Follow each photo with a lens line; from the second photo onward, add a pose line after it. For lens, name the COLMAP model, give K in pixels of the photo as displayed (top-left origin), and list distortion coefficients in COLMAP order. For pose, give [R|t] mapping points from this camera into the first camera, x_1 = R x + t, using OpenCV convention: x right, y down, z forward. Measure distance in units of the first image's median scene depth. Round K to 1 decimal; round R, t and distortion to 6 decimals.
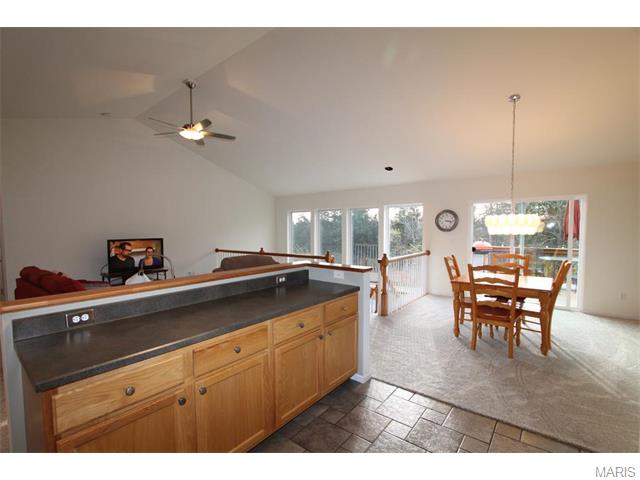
lens RADIAL K [[293.6, 0, 319.1], [0, 293.6, 241.6], [0, 0, 1]] dist [-0.015612, 0.002408]
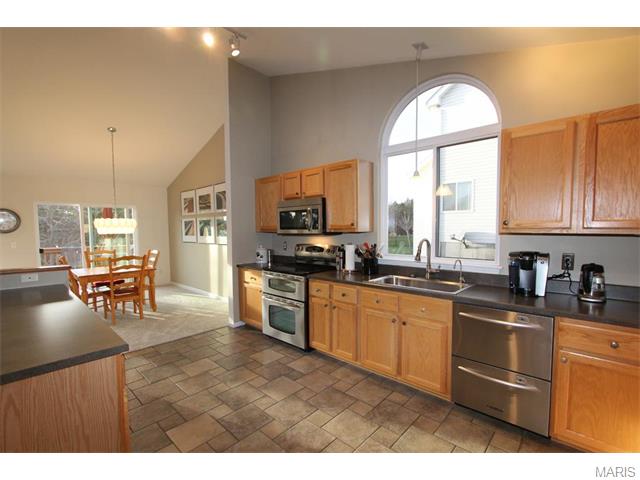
lens RADIAL K [[293.6, 0, 318.8], [0, 293.6, 243.9], [0, 0, 1]] dist [-0.015612, 0.002408]
pose [[0.069058, -0.053879, 0.996157, -0.362464], [0.054617, 0.997247, 0.050151, 0.003568], [-0.996116, 0.050943, 0.071811, 0.003684]]
